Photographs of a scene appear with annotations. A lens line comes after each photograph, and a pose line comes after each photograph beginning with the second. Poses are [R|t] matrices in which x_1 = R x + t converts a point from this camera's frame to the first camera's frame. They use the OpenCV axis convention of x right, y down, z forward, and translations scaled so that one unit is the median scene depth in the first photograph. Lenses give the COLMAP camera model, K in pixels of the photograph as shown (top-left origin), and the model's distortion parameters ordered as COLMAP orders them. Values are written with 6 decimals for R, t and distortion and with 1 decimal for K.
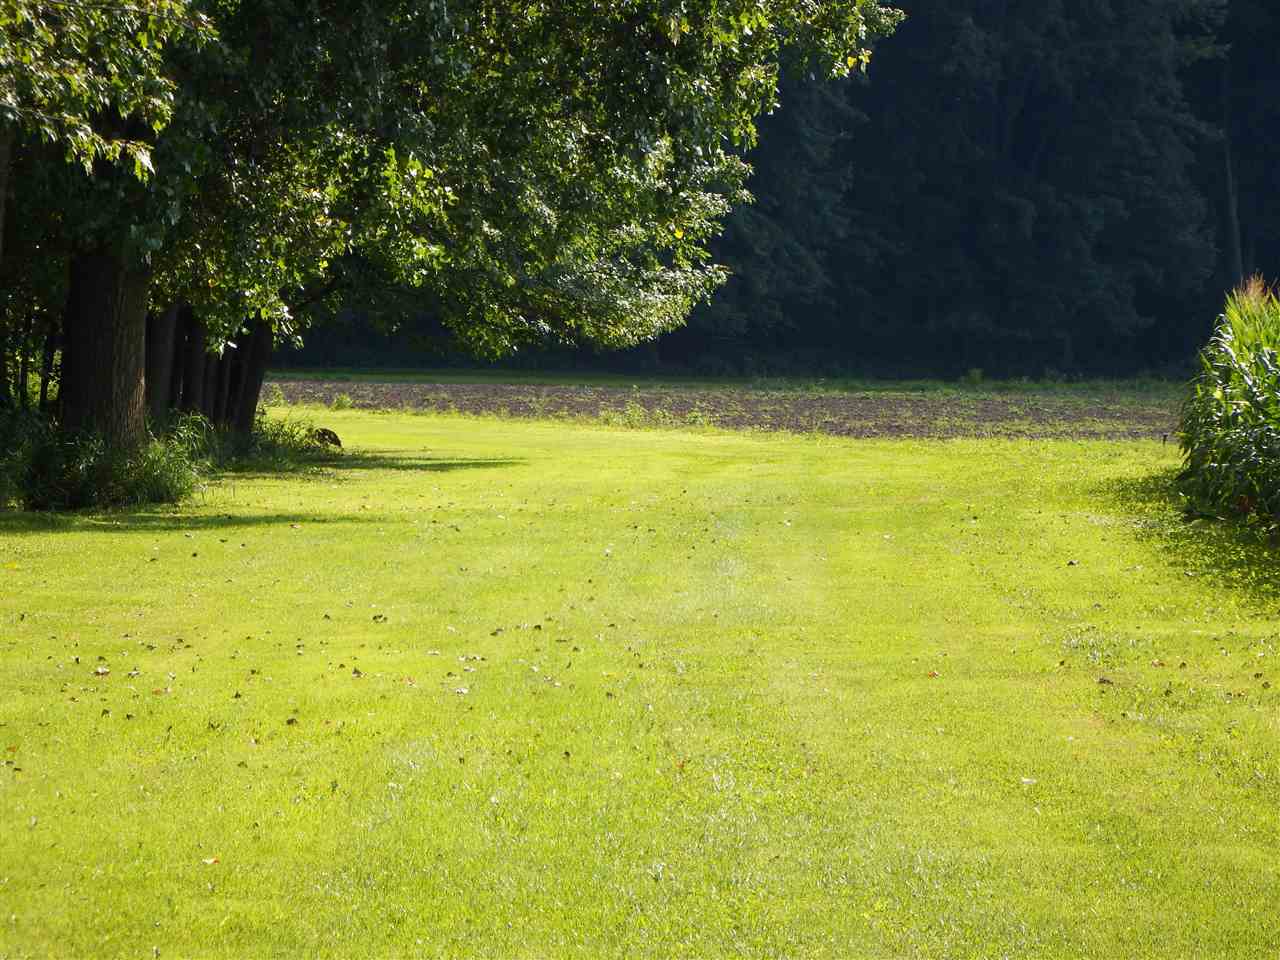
lens RADIAL K [[6866.0, 0, 640.0], [0, 6866.0, 479.8], [0, 0, 1]] dist [-0.003313, 0.000000]
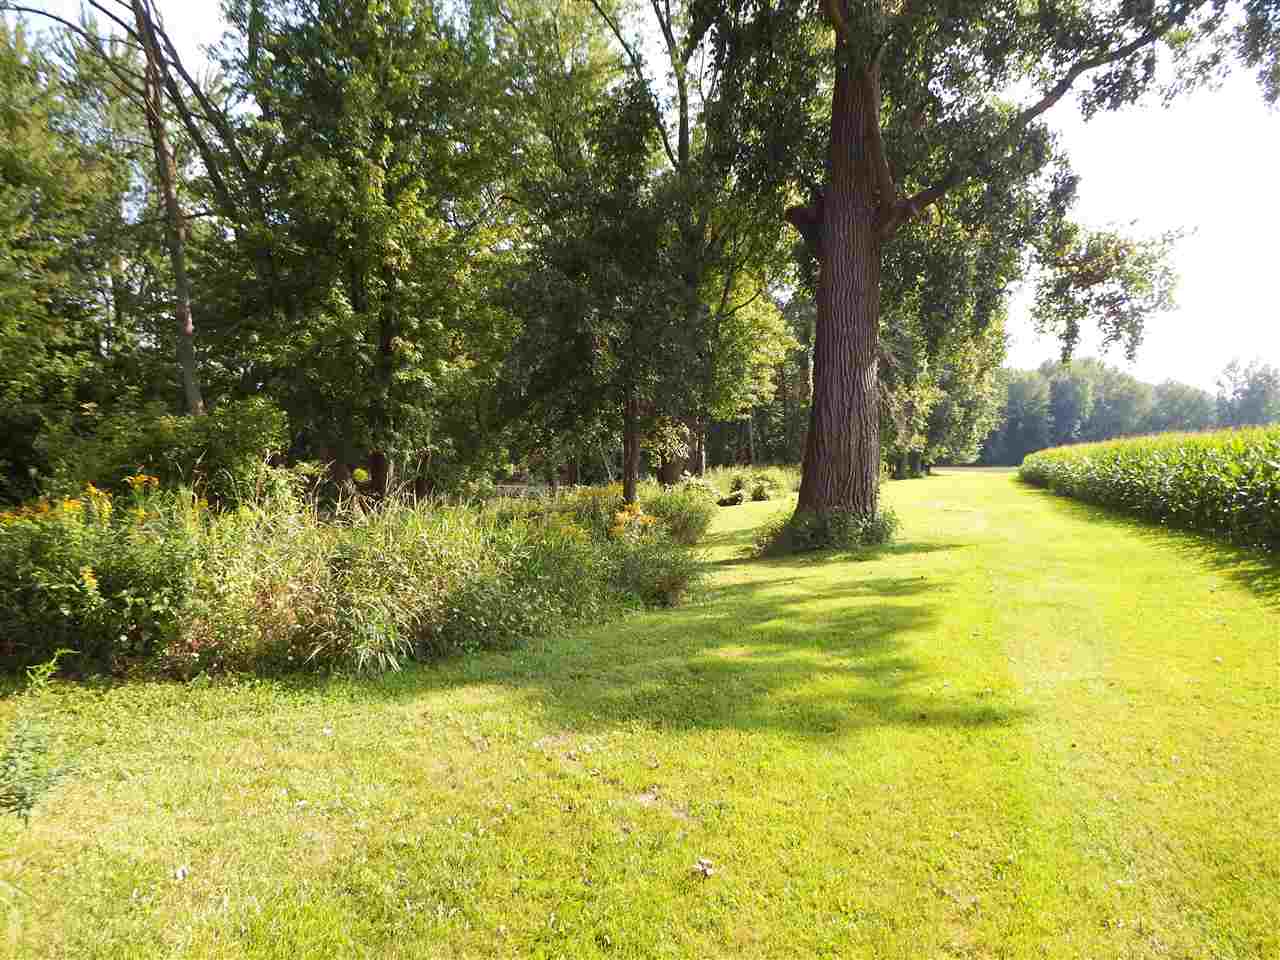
lens RADIAL K [[867.0, 0, 646.6], [0, 867.0, 476.2], [0, 0, 1]] dist [-0.045711, 0.002932]
pose [[0.931940, -0.002316, -0.362606, 0.023502], [0.000604, 0.999988, -0.004836, 0.006683], [0.362613, 0.004288, 0.931930, -0.478252]]
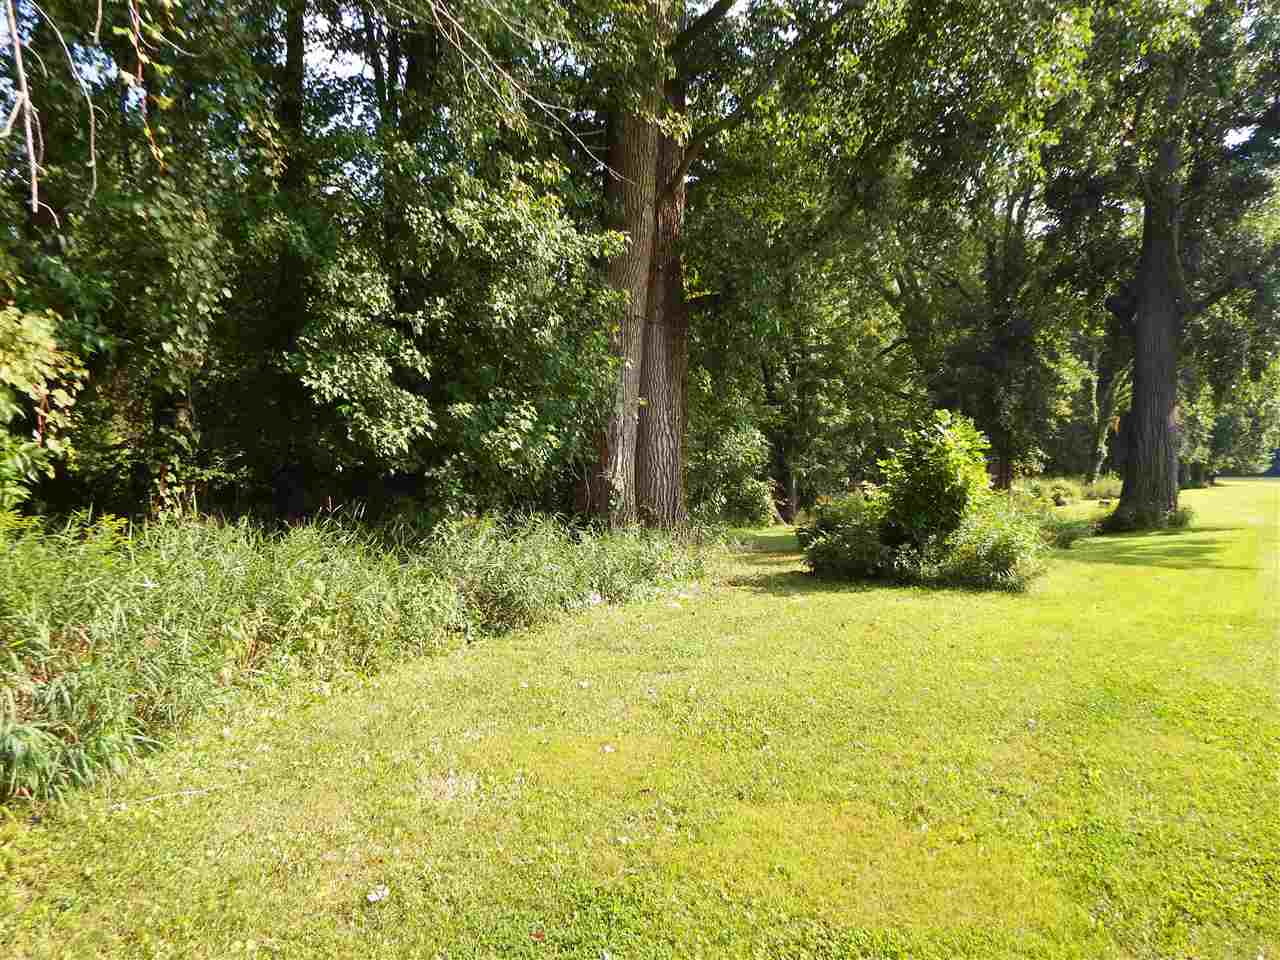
lens RADIAL K [[867.0, 0, 631.1], [0, 867.0, 485.5], [0, 0, 1]] dist [-0.045711, 0.002932]
pose [[0.792935, -0.009179, -0.609237, 0.032983], [0.003658, 0.999940, -0.010305, 0.009467], [0.609296, 0.005943, 0.792921, -0.673584]]
